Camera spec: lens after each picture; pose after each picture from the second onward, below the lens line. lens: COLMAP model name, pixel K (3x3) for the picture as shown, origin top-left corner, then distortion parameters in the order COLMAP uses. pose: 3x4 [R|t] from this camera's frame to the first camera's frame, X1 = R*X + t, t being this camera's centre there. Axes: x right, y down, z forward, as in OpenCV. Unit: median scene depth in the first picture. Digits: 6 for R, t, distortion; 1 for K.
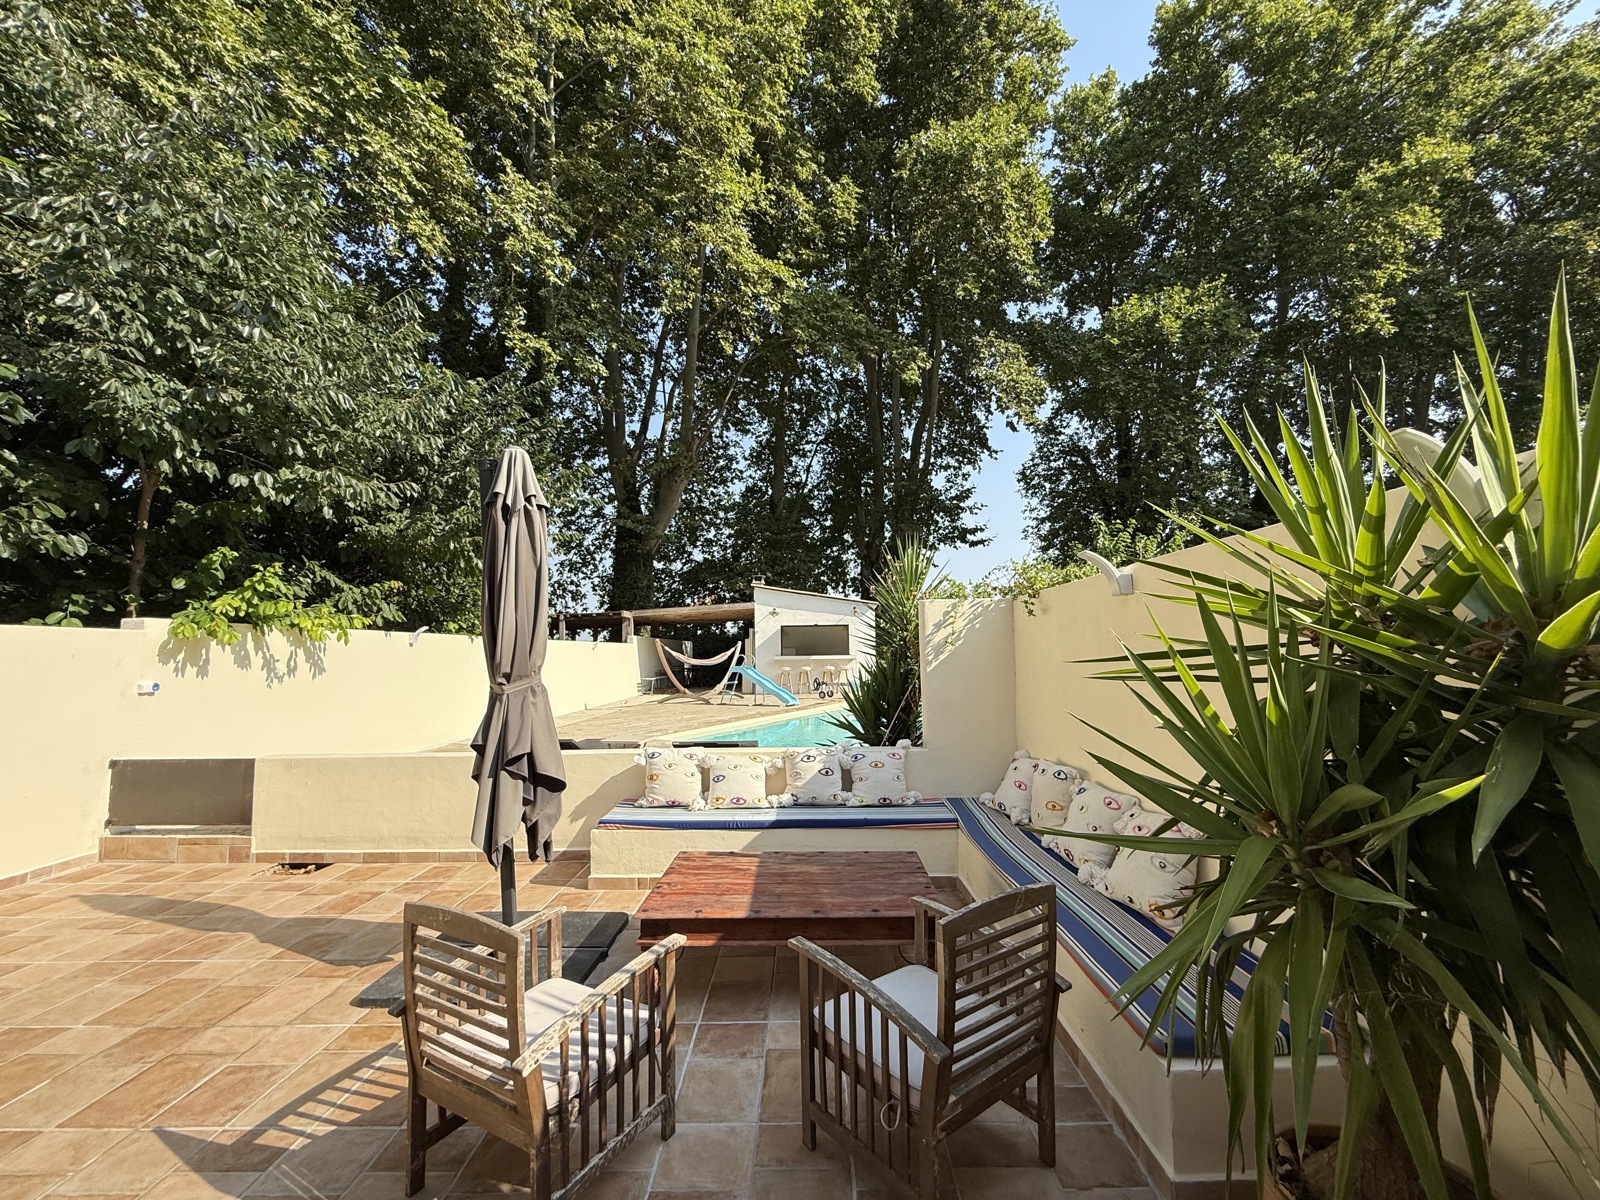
lens RADIAL K [[636.2, 0, 793.5], [0, 636.2, 601.6], [0, 0, 1]] dist [-0.002034, 0.000532]
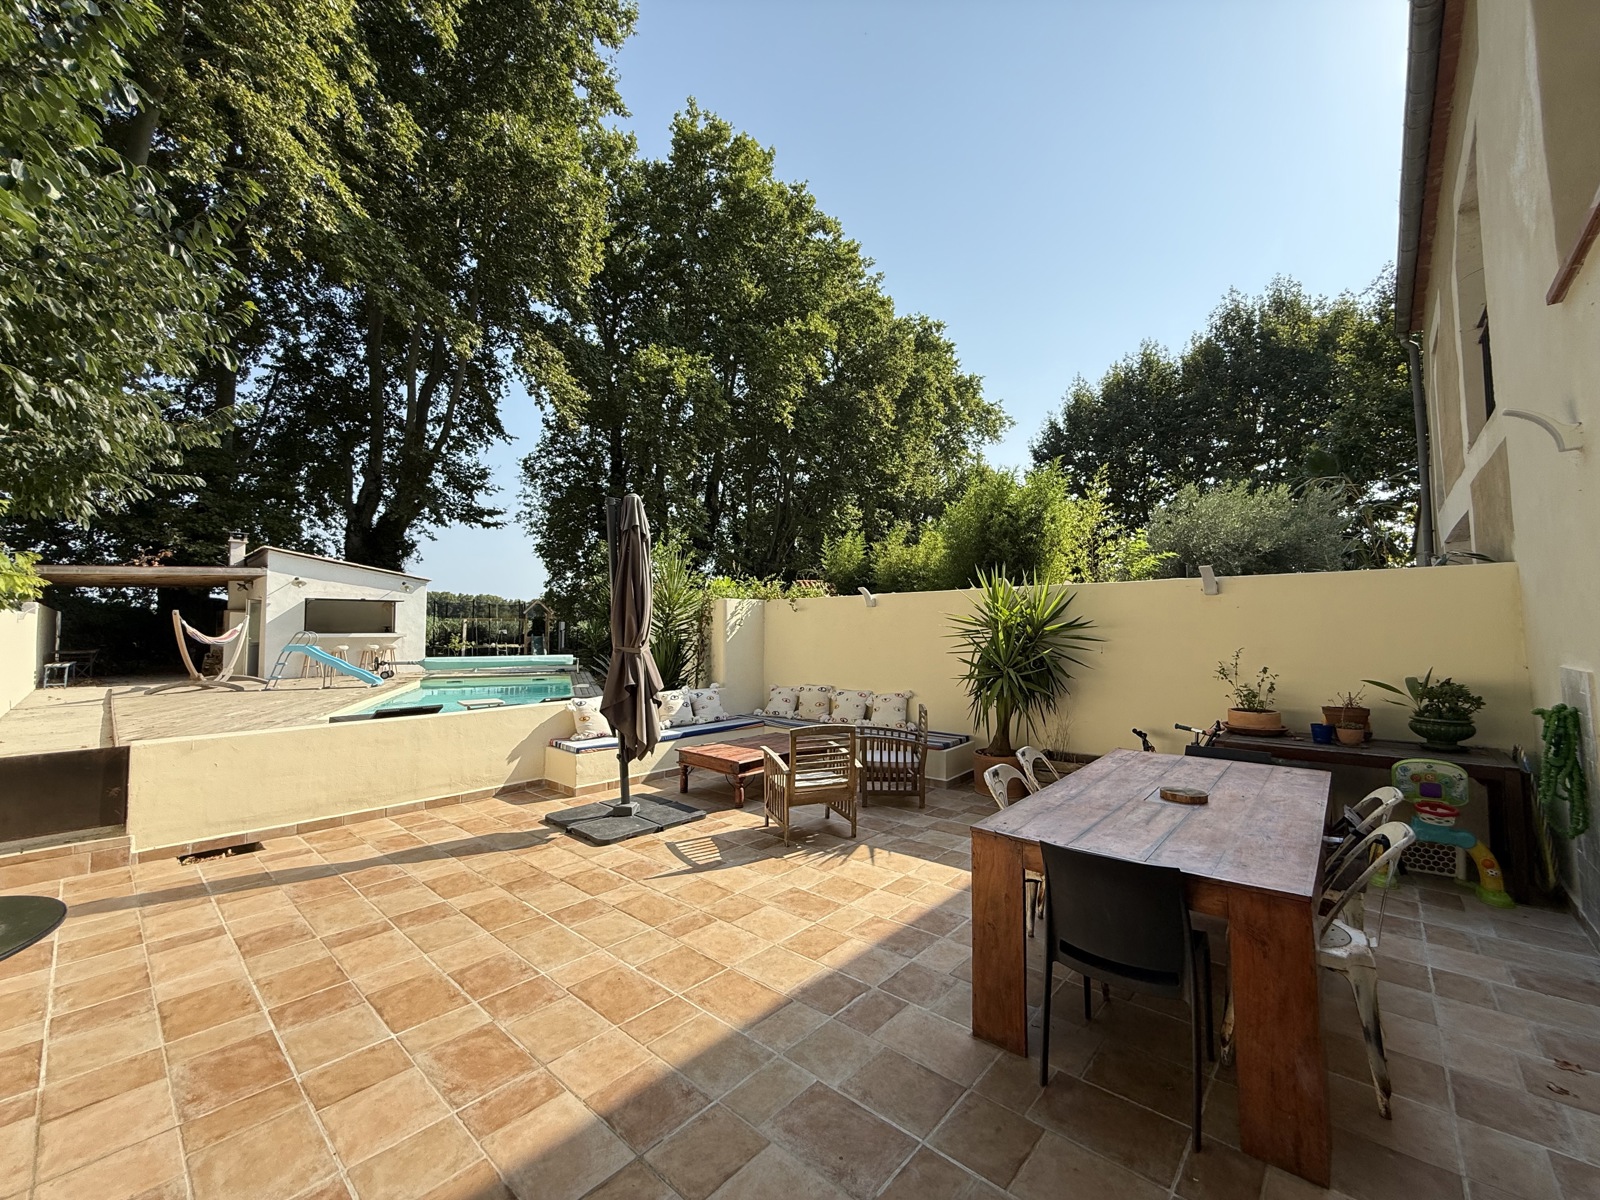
lens RADIAL K [[636.2, 0, 793.5], [0, 636.2, 601.6], [0, 0, 1]] dist [-0.002034, 0.000532]
pose [[0.659725, 0.045479, 0.750129, -0.218315], [-0.067181, 0.997740, -0.001407, -0.000846], [-0.748498, -0.049466, 0.661289, -0.052472]]
